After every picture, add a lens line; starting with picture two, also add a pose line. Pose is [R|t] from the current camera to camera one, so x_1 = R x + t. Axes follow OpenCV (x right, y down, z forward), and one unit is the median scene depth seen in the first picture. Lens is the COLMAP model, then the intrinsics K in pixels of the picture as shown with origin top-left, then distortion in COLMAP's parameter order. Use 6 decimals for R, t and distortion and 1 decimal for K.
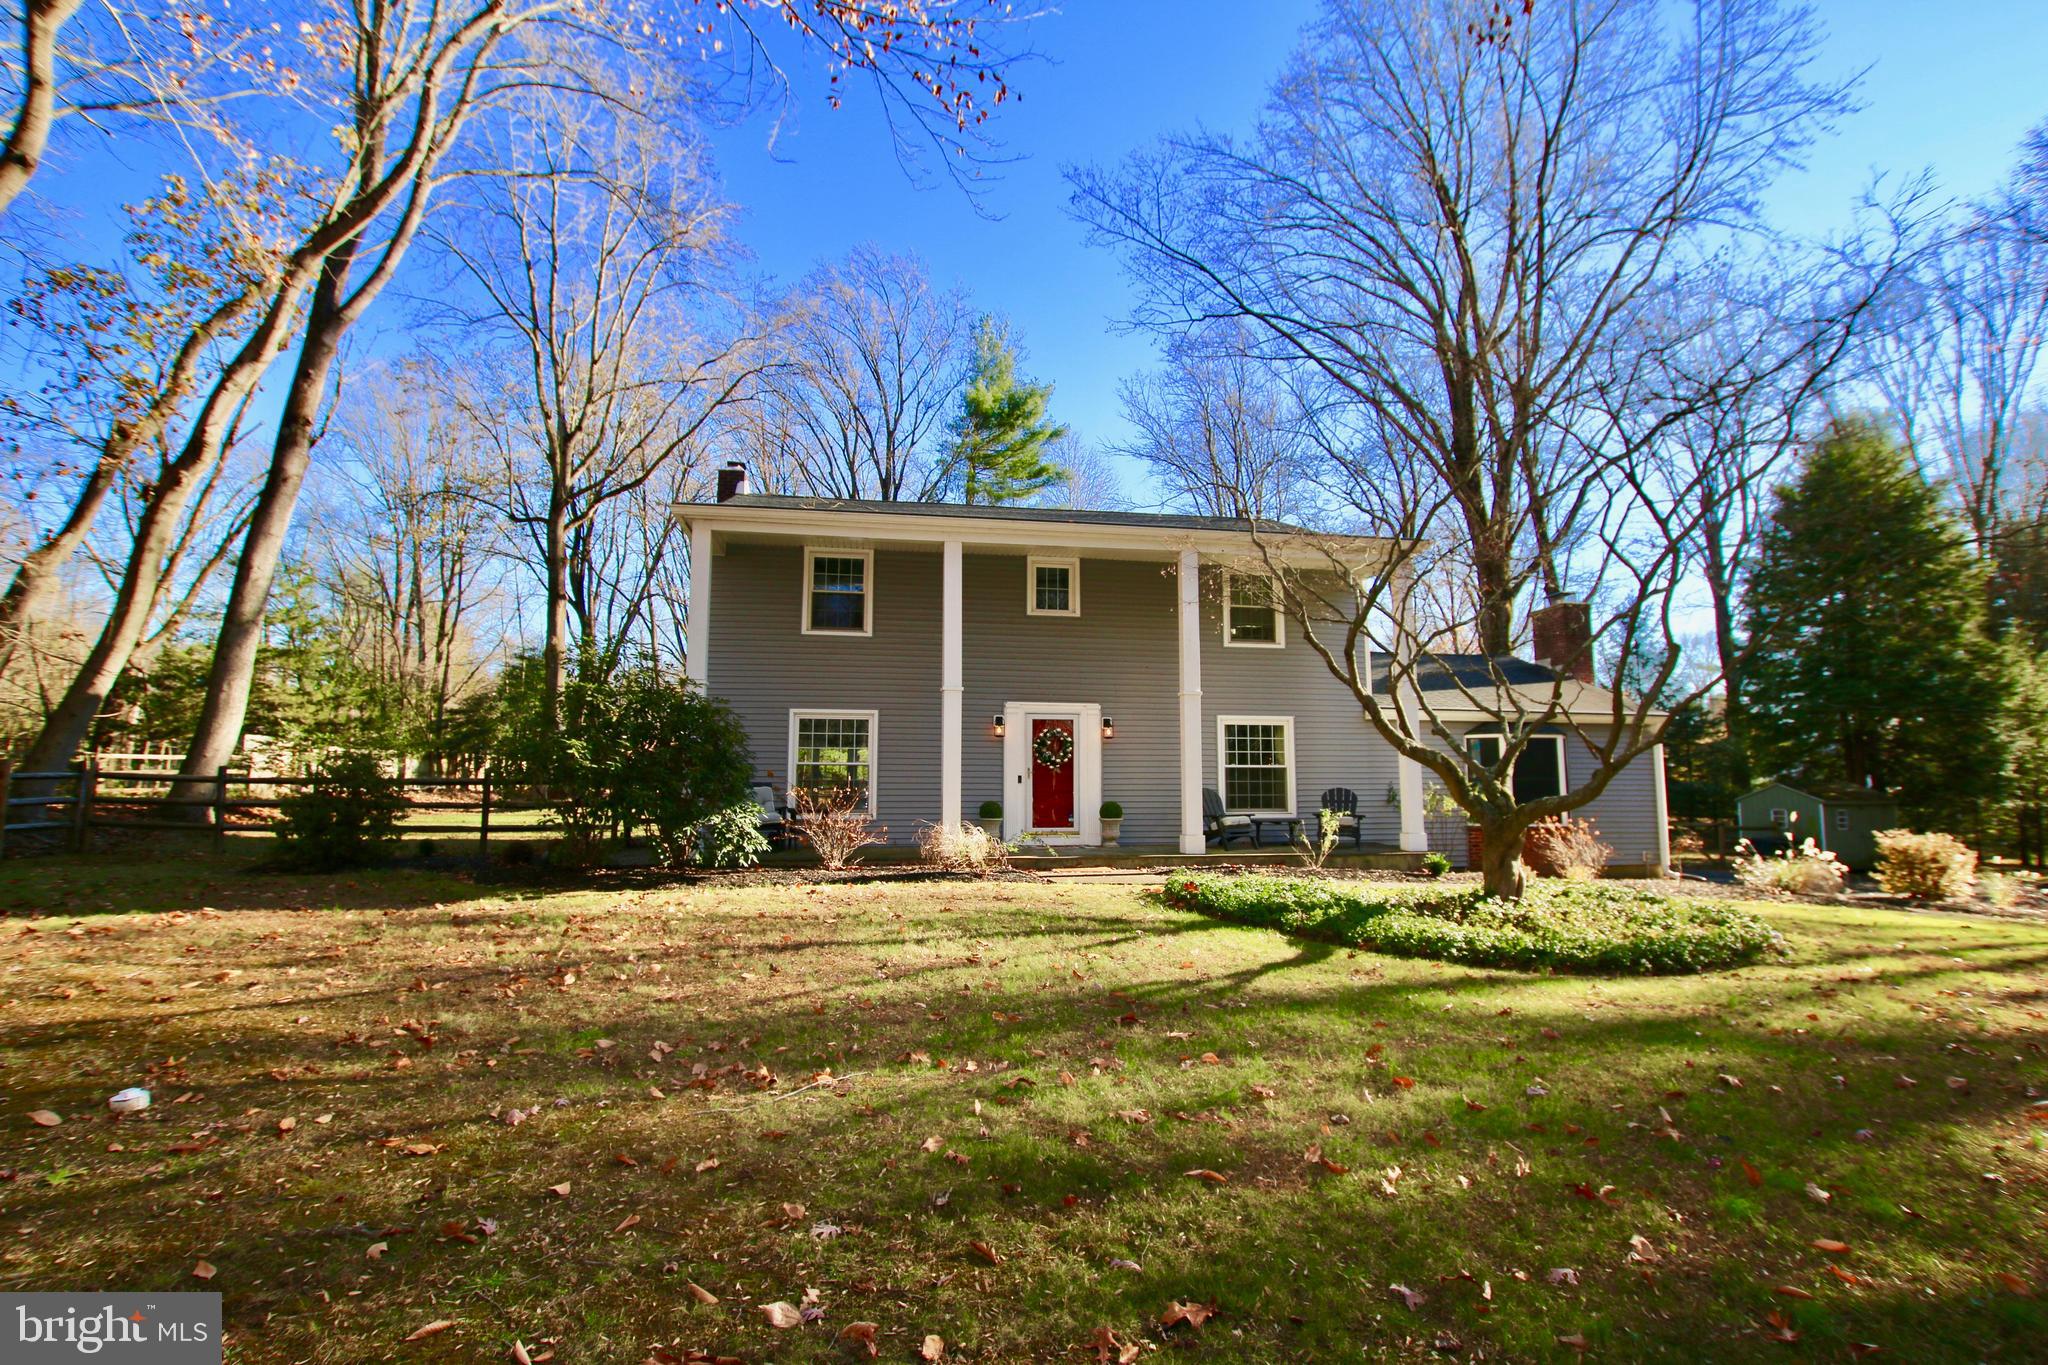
lens RADIAL K [[919.4, 0, 1024.0], [0, 919.4, 682.5], [0, 0, 1]] dist [-0.027958, 0.000117]
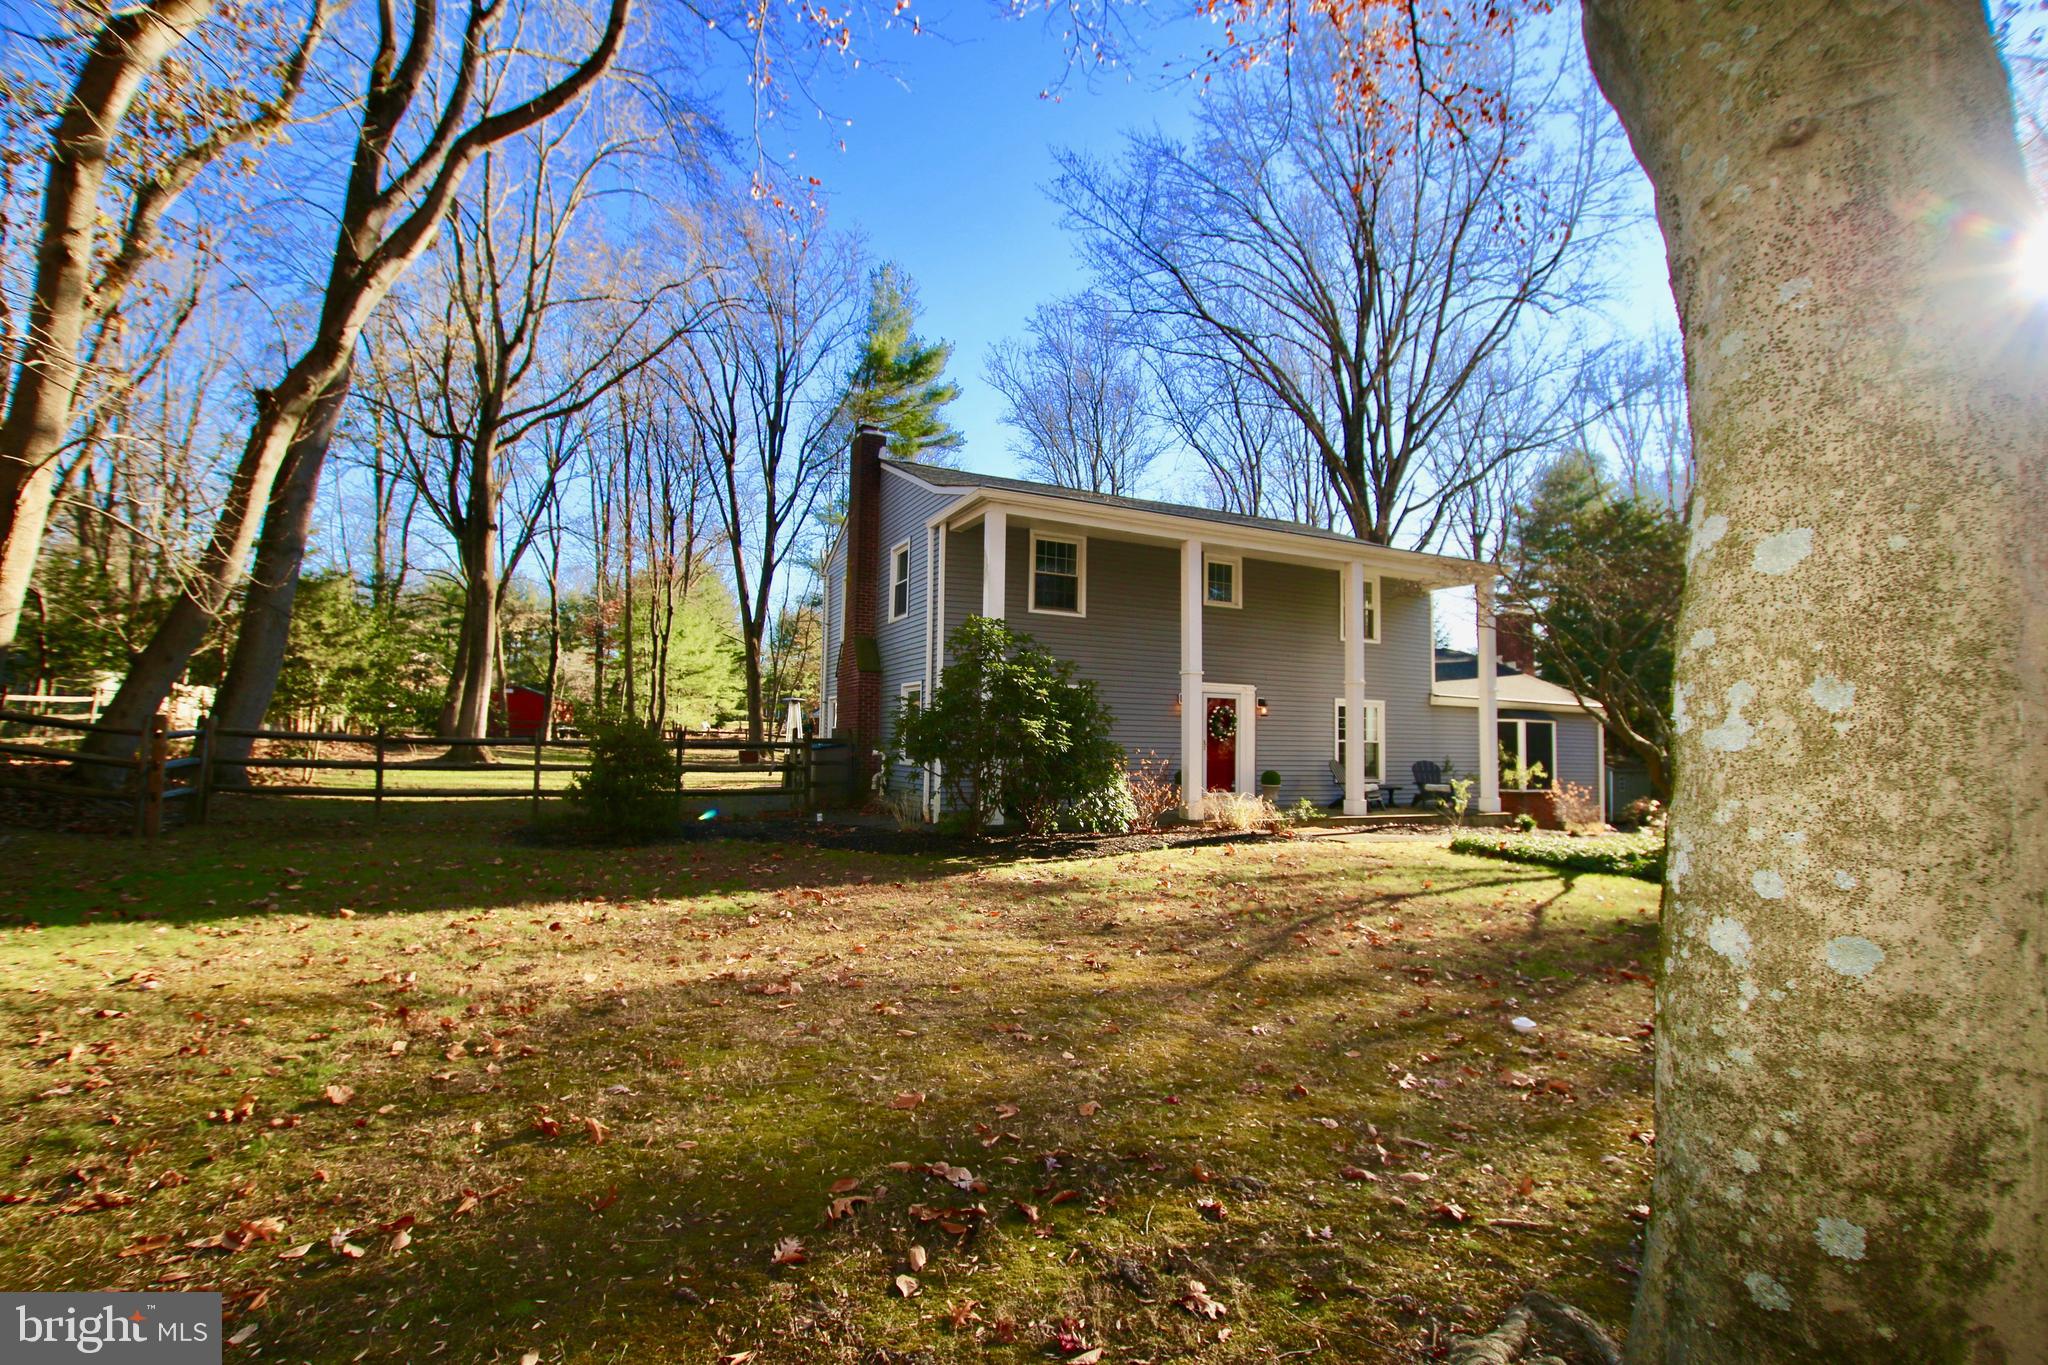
lens RADIAL K [[937.2, 0, 1024.0], [0, 937.2, 682.5], [0, 0, 1]] dist [-0.025395, 0.000774]
pose [[0.955944, 0.032032, 0.291795, -0.545976], [-0.046493, 0.998003, 0.042758, -0.017758], [-0.289842, -0.054441, 0.955525, -0.039180]]
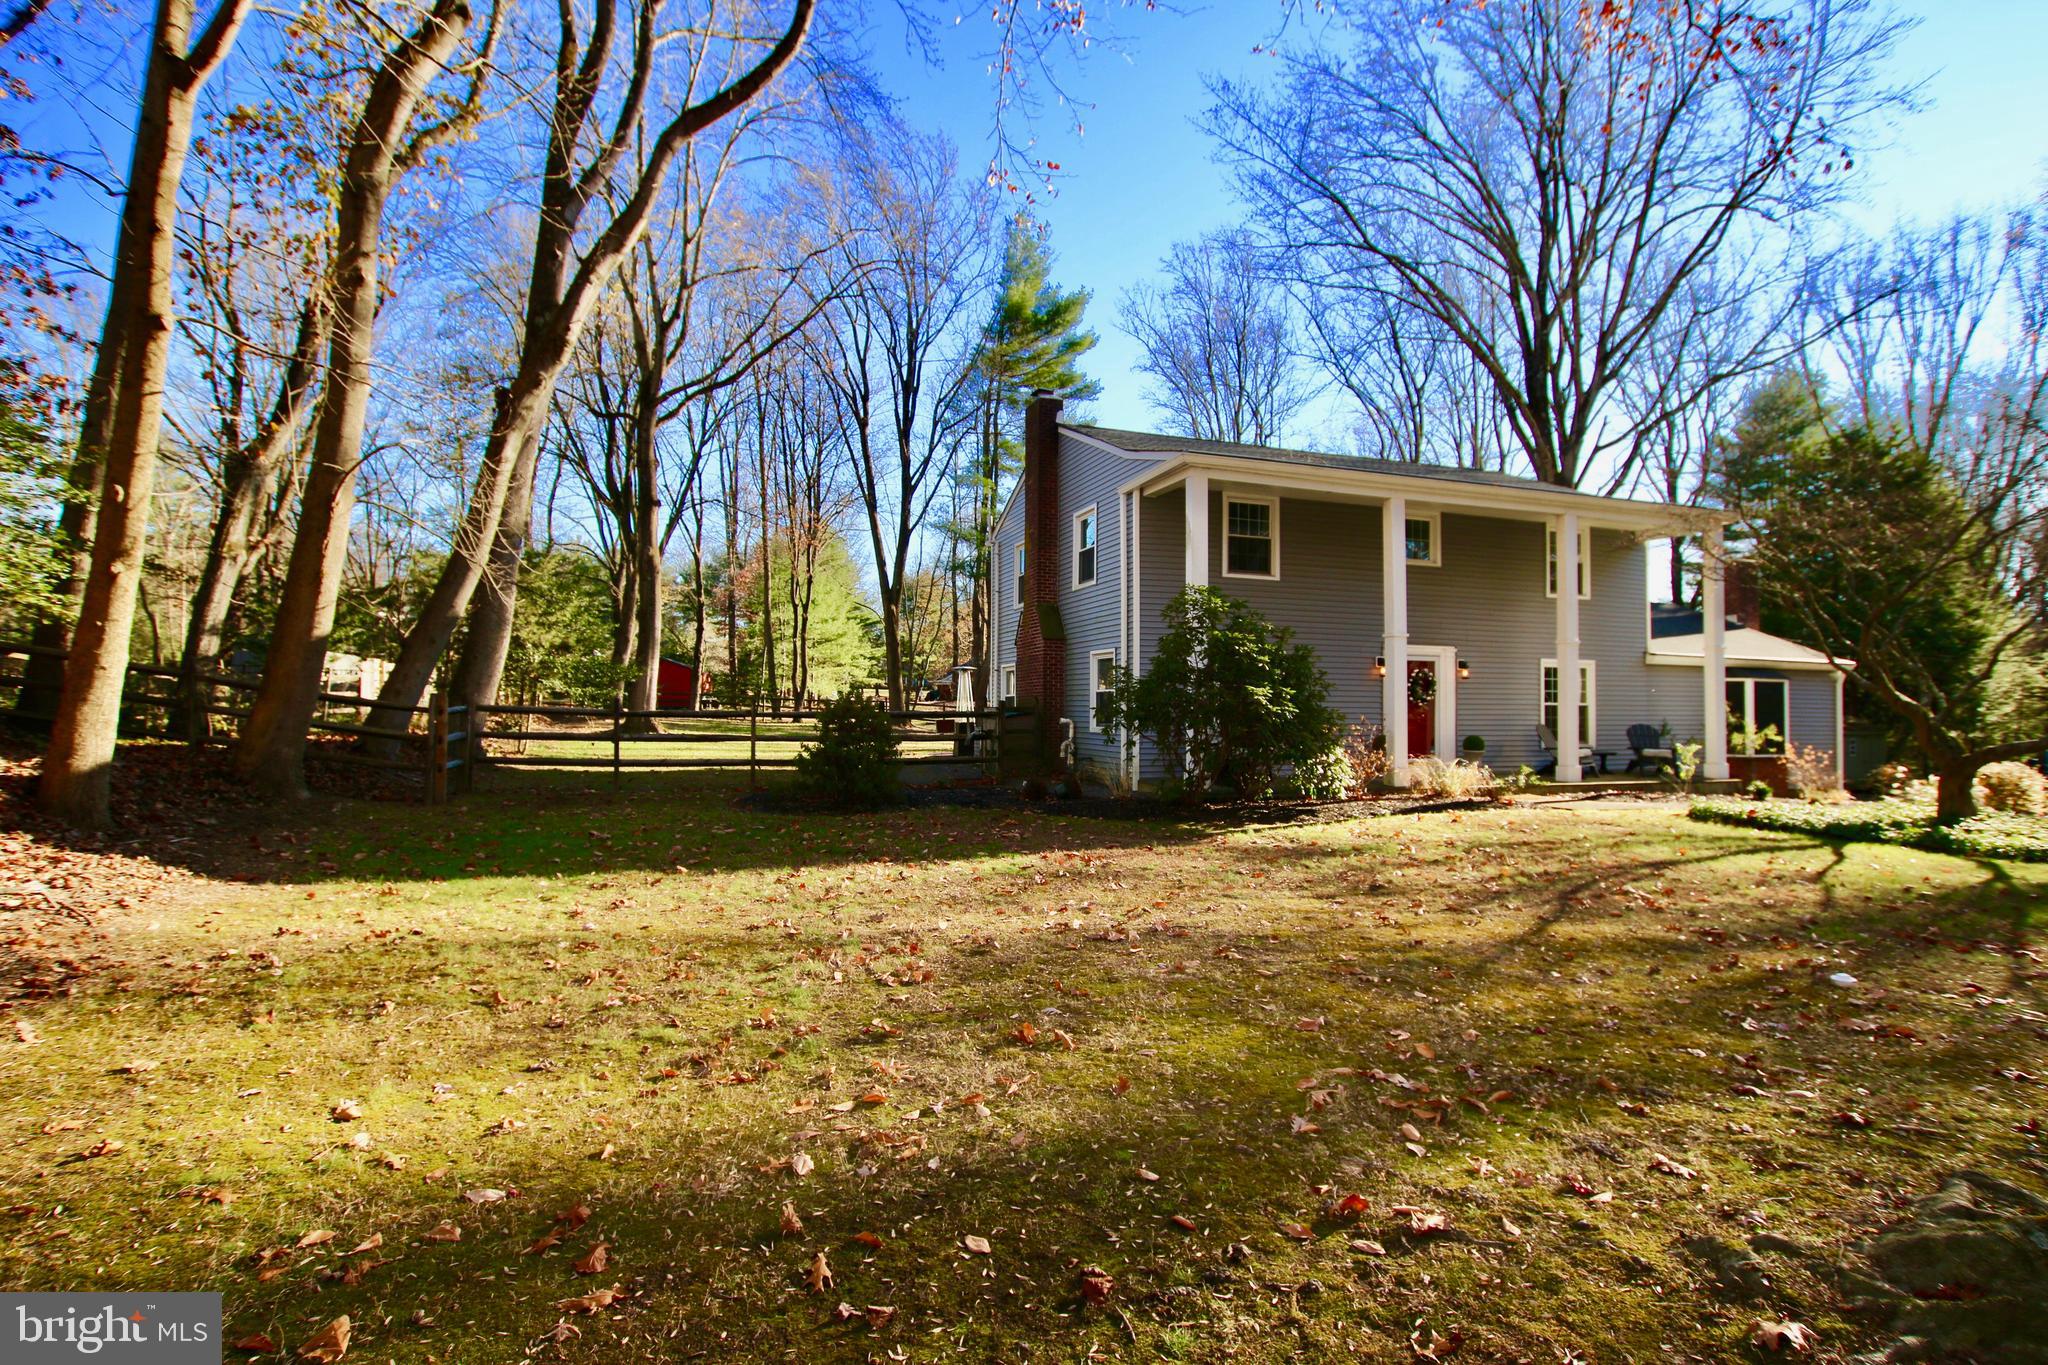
lens RADIAL K [[989.7, 0, 1024.0], [0, 989.7, 682.5], [0, 0, 1]] dist [-0.030122, 0.004750]
pose [[0.984802, 0.008068, 0.173496, -0.638499], [-0.023132, 0.996114, 0.084979, -0.022807], [-0.172136, -0.087700, 0.981161, -0.071072]]
